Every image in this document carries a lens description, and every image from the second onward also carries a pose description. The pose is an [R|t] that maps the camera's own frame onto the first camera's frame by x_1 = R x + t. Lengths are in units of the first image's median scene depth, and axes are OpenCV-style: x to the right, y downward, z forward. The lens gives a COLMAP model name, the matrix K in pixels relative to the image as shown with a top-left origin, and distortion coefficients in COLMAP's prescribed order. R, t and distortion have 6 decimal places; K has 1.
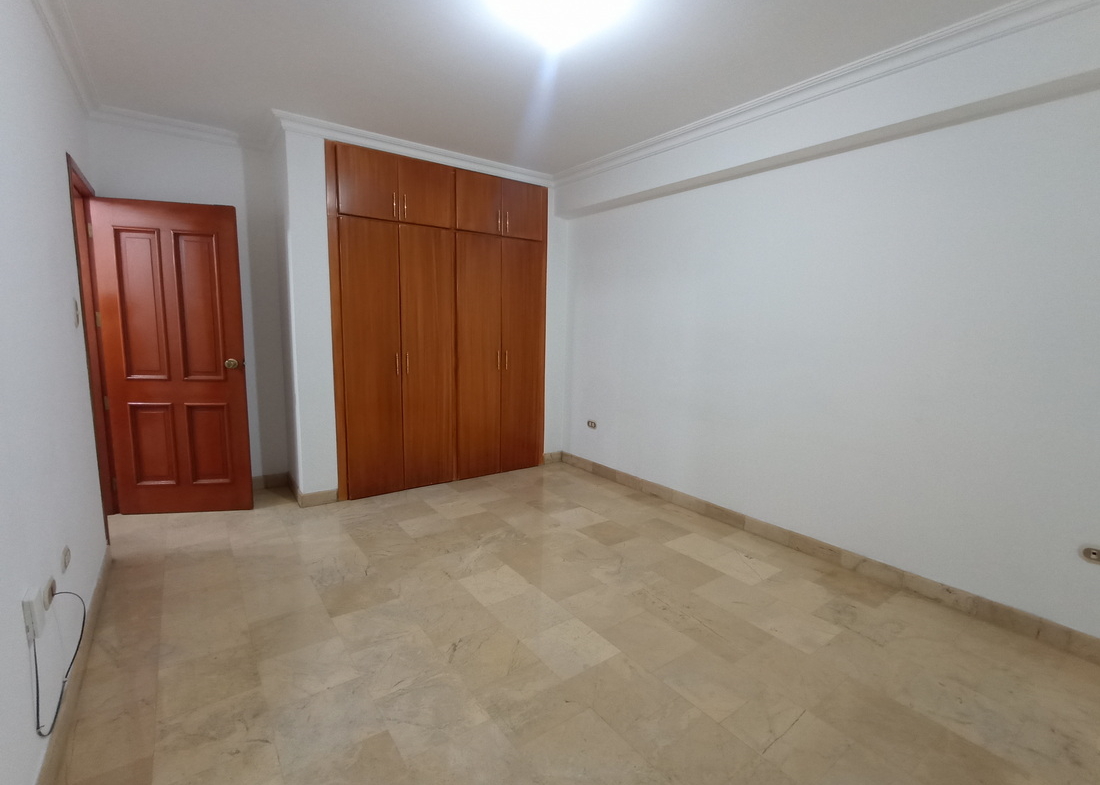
lens RADIAL K [[501.5, 0, 556.9], [0, 501.5, 394.4], [0, 0, 1]] dist [-0.002829, 0.000110]
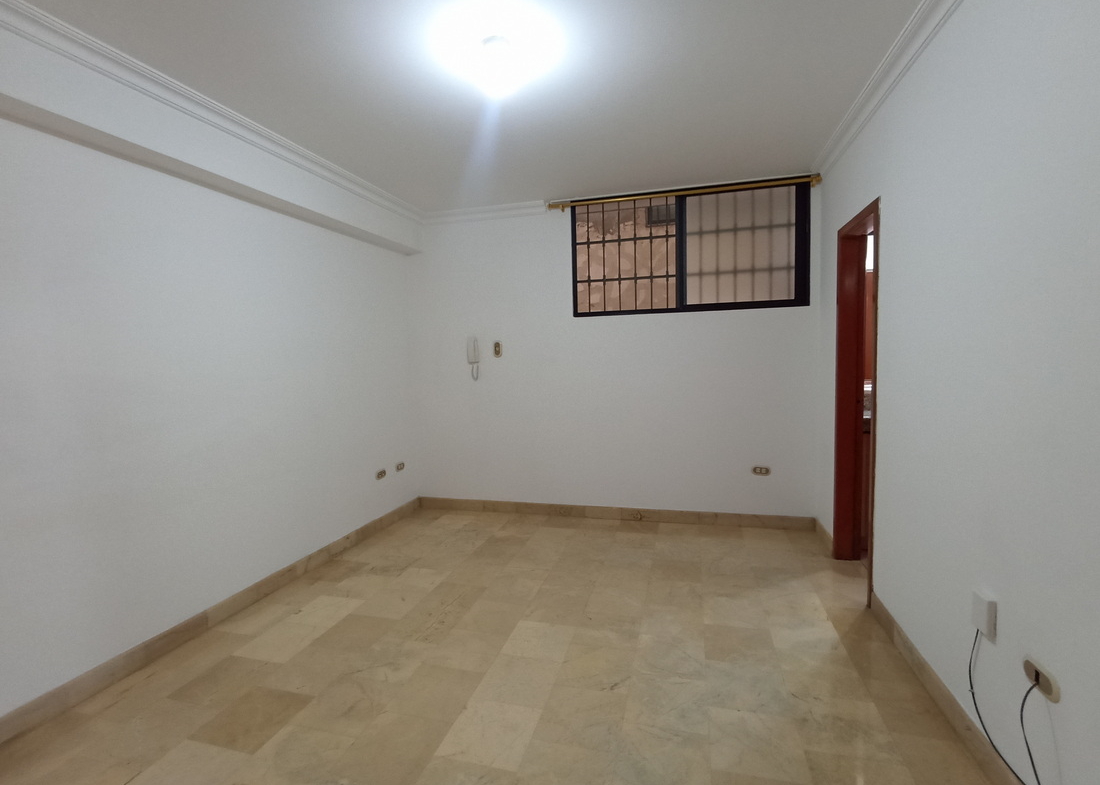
lens RADIAL K [[501.5, 0, 556.9], [0, 501.5, 394.4], [0, 0, 1]] dist [-0.002829, 0.000110]
pose [[-0.621695, -0.061372, 0.780852, -0.811867], [0.122100, 0.977144, 0.174012, -0.227637], [-0.773684, 0.203524, -0.599992, 1.457574]]
